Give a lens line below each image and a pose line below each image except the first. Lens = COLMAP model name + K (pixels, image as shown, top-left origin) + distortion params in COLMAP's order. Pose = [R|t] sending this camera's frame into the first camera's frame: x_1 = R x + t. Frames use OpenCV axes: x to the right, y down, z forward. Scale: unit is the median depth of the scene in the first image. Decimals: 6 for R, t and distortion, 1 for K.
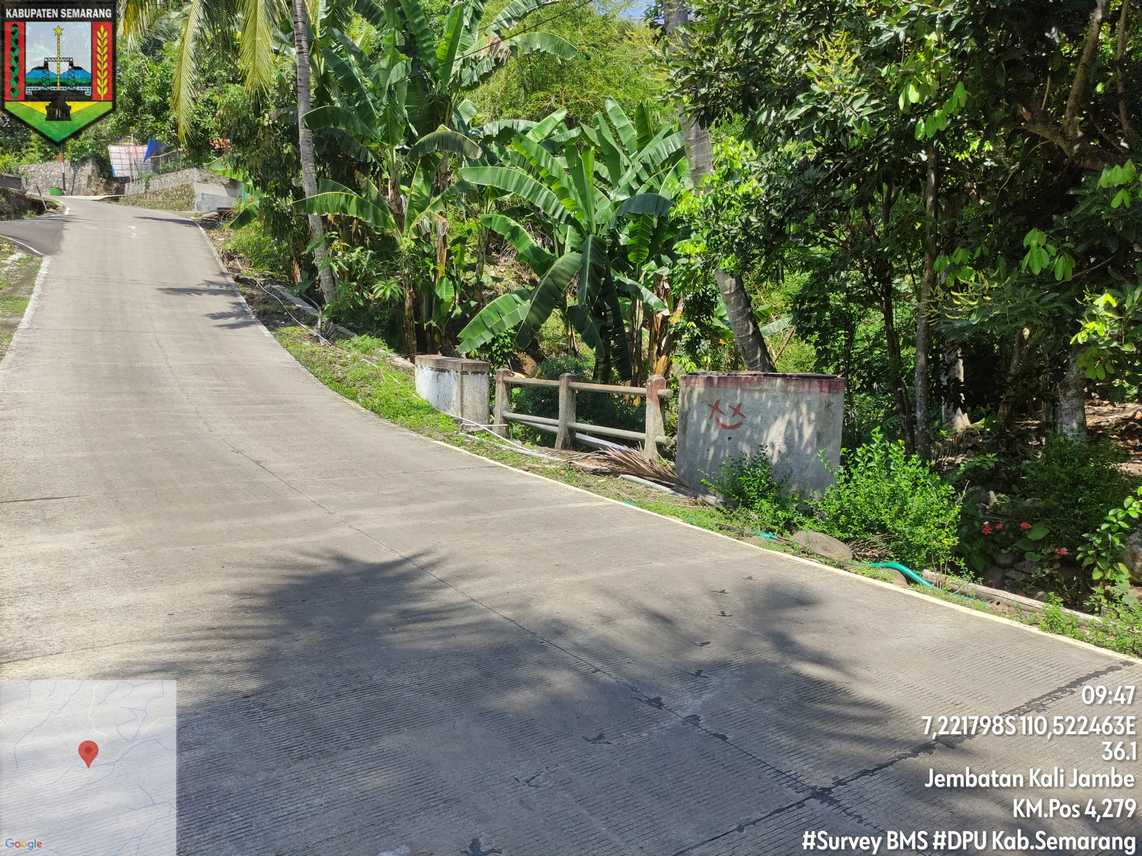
lens RADIAL K [[838.6, 0, 566.1], [0, 838.6, 431.7], [0, 0, 1]] dist [0.033205, -0.029707]
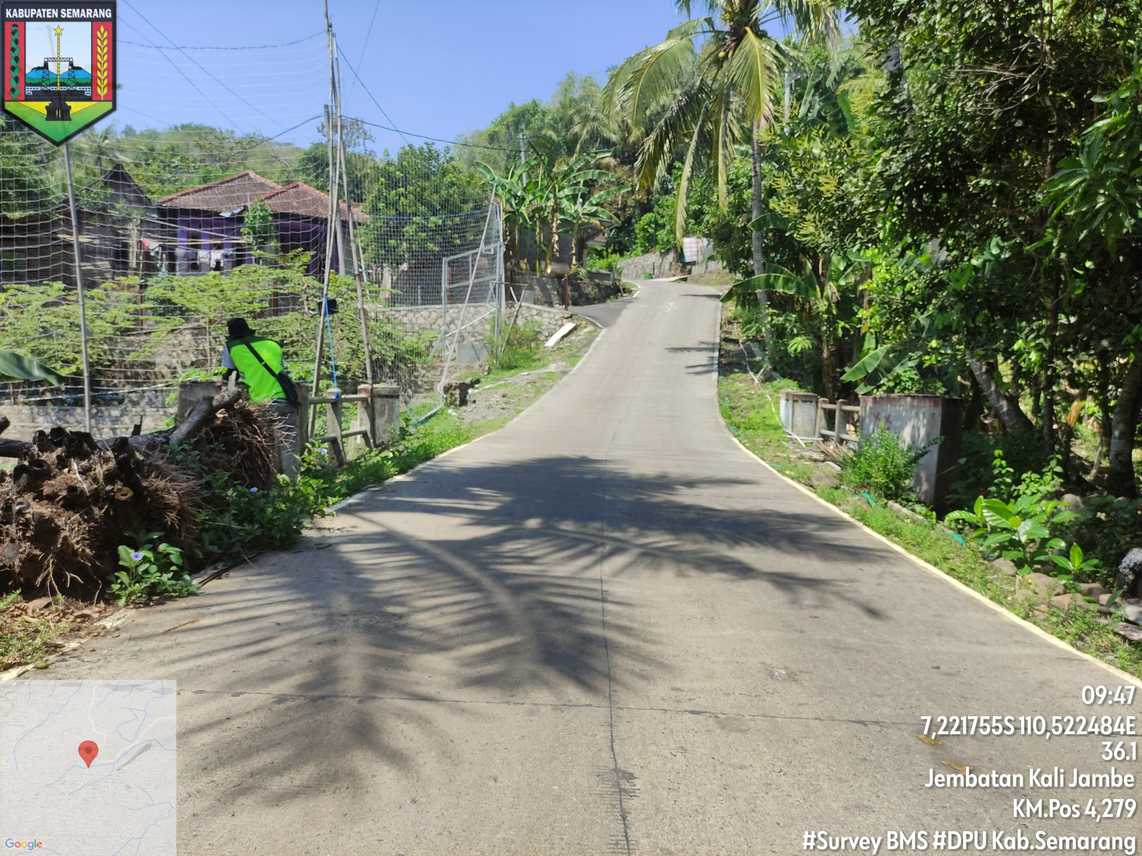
lens RADIAL K [[838.6, 0, 564.5], [0, 838.6, 434.5], [0, 0, 1]] dist [0.033205, -0.029707]
pose [[0.787147, 0.040410, -0.615440, 0.658456], [-0.078757, 0.996268, -0.035315, 0.098826], [0.611717, 0.076268, 0.787392, -0.525259]]
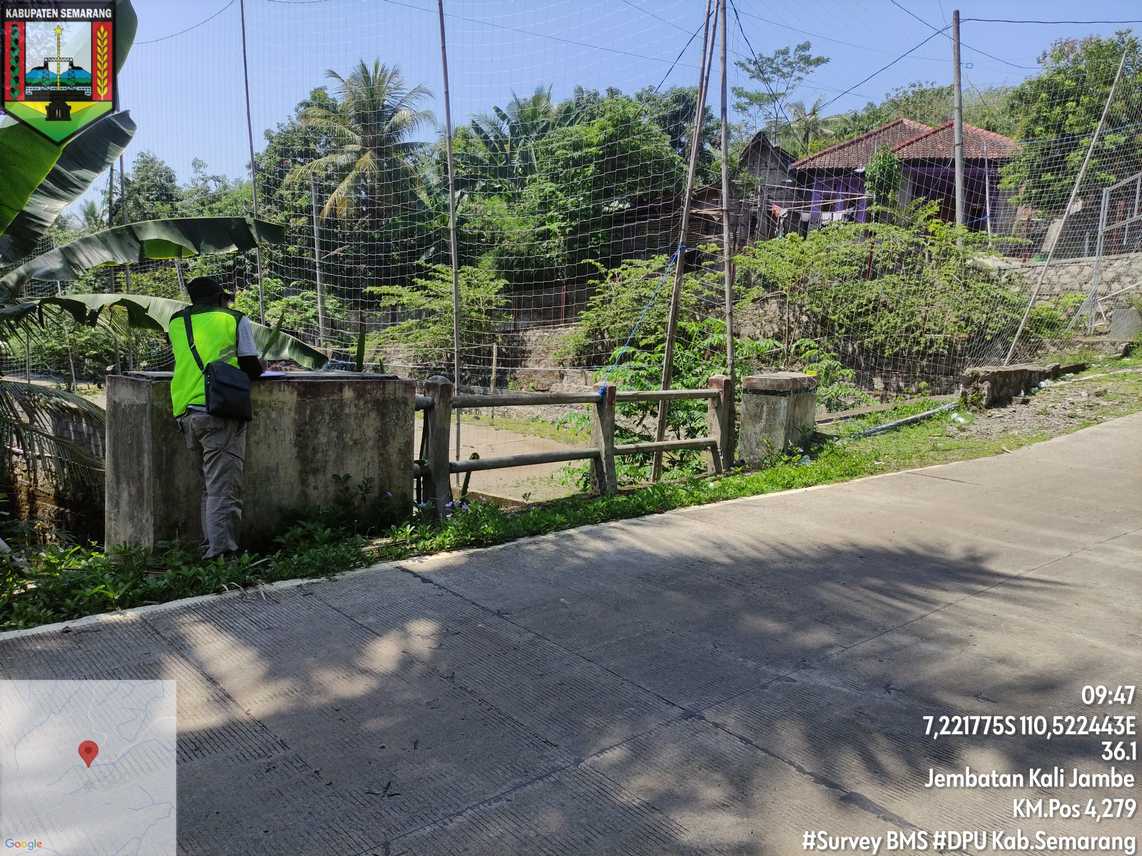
lens RADIAL K [[838.6, 0, 573.4], [0, 838.6, 430.8], [0, 0, 1]] dist [0.033205, -0.029707]
pose [[0.107445, 0.110172, -0.988088, 0.429883], [-0.150504, 0.984190, 0.093372, -0.022245], [0.982753, 0.138678, 0.122328, 0.179050]]
